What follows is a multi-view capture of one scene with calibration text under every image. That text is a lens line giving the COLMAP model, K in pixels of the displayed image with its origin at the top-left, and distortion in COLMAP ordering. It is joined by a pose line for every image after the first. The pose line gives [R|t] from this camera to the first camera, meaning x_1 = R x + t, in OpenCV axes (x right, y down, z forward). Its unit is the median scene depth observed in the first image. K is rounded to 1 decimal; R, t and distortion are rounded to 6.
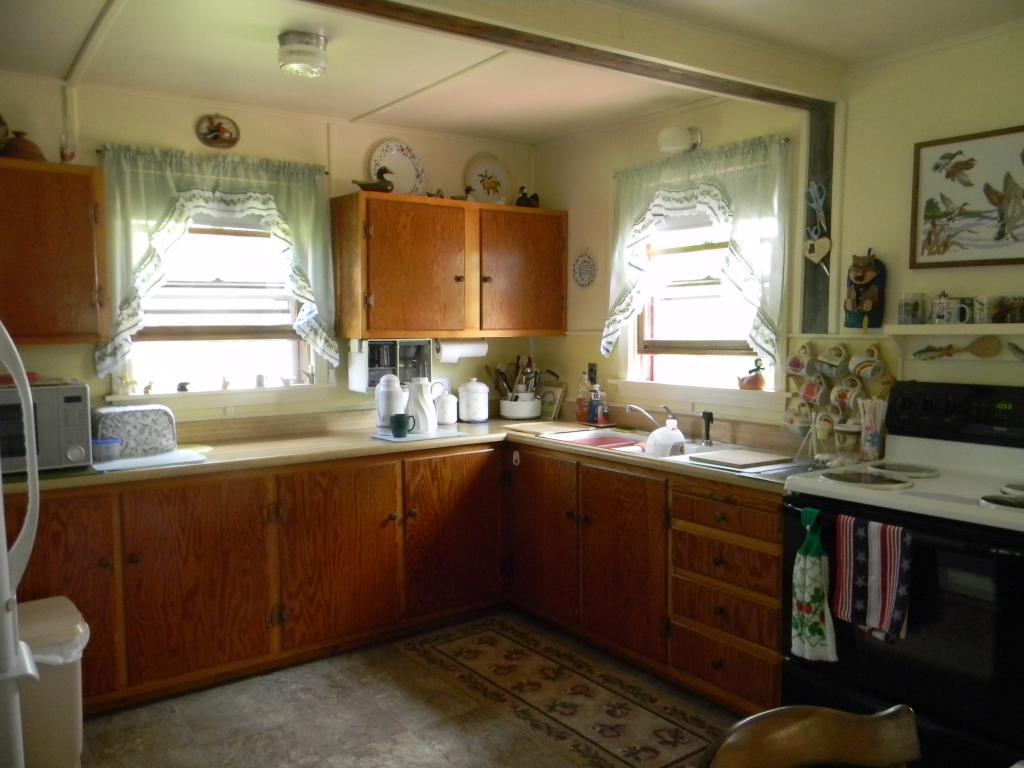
lens RADIAL K [[821.9, 0, 500.2], [0, 821.9, 383.6], [0, 0, 1]] dist [0.011226, -0.009571]
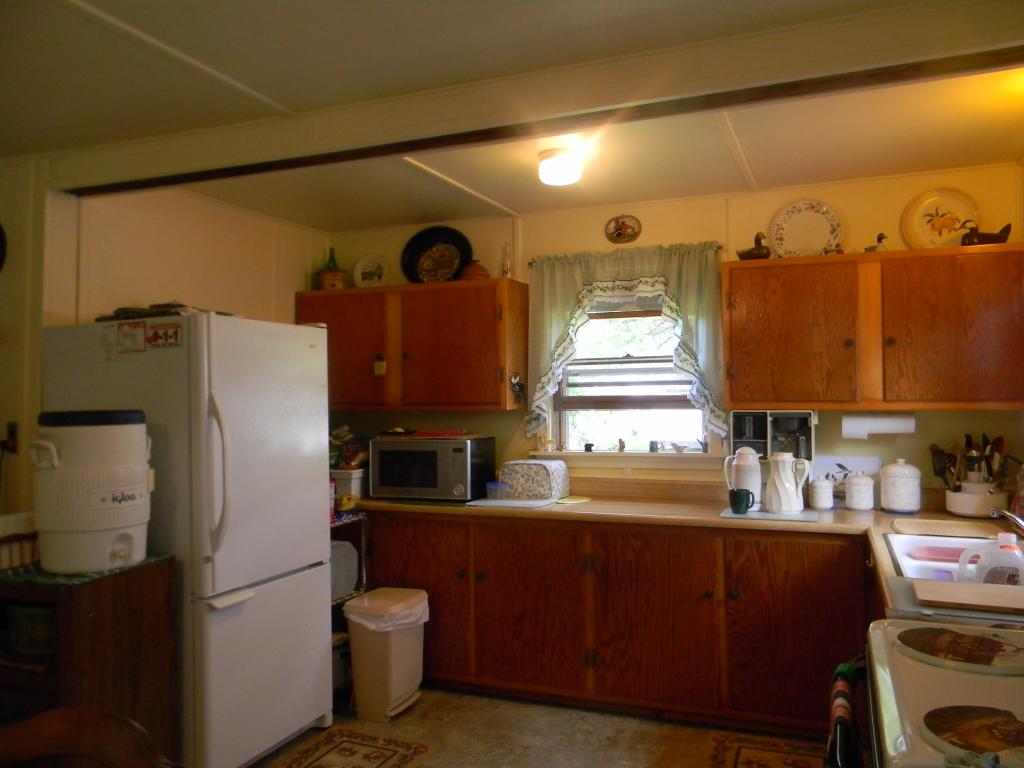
lens RADIAL K [[821.9, 0, 500.2], [0, 821.9, 383.6], [0, 0, 1]] dist [0.011226, -0.009571]
pose [[0.539659, -0.012020, -0.841798, 0.524965], [-0.056446, 0.997132, -0.050424, -0.020676], [0.839989, 0.074728, 0.537433, 0.243297]]
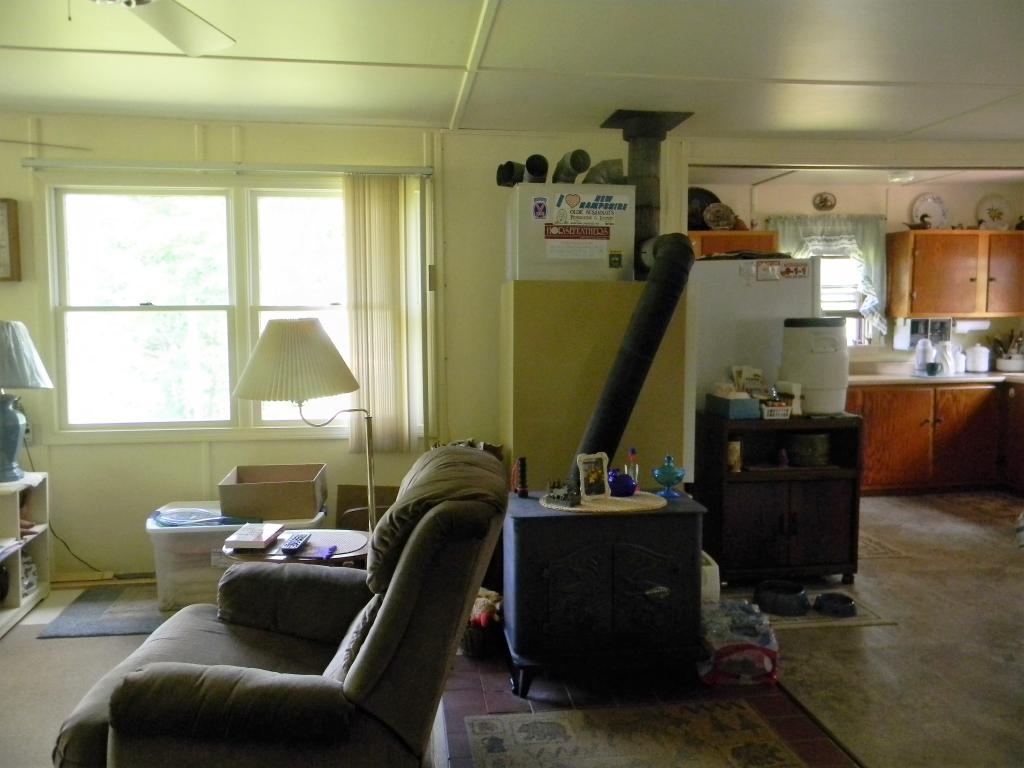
lens RADIAL K [[831.9, 0, 494.2], [0, 831.9, 378.4], [0, 0, 1]] dist [0.013525, -0.008052]
pose [[0.878710, 0.036262, -0.475976, -0.094482], [-0.030503, 0.999338, 0.019822, 0.063212], [0.476380, -0.002899, 0.879235, -0.920813]]
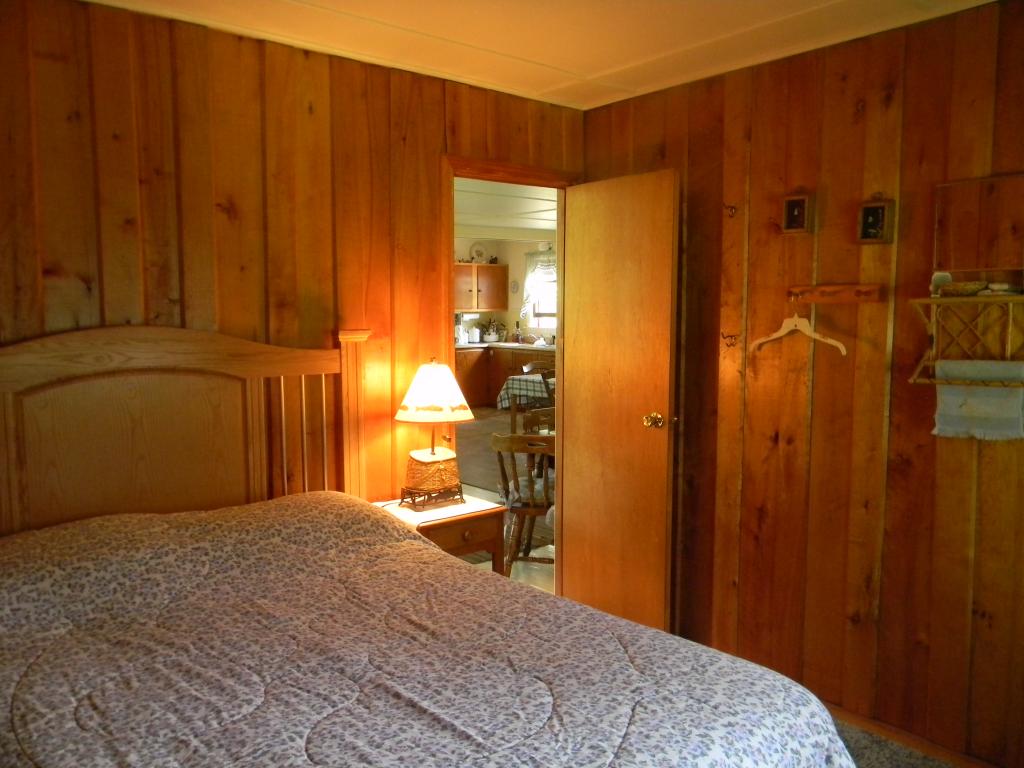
lens RADIAL K [[821.9, 0, 500.2], [0, 821.9, 383.6], [0, 0, 1]] dist [0.011226, -0.009571]
pose [[0.997058, -0.006309, 0.076390, -0.180082], [0.004136, 0.999583, 0.028576, 0.120947], [-0.076539, -0.028176, 0.996668, -1.996853]]
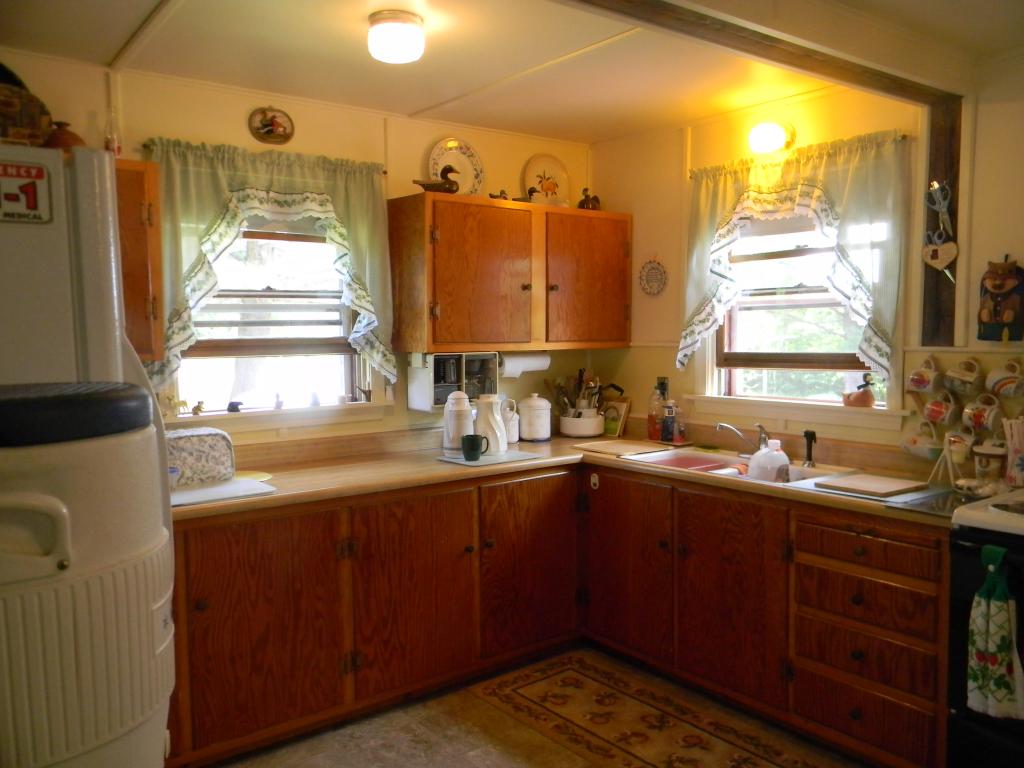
lens RADIAL K [[821.9, 0, 500.2], [0, 821.9, 383.6], [0, 0, 1]] dist [0.011226, -0.009571]
pose [[0.999361, -0.005291, 0.035364, -0.121325], [0.005540, 0.999961, -0.006937, -0.013494], [-0.035325, 0.007128, 0.999350, 0.083088]]
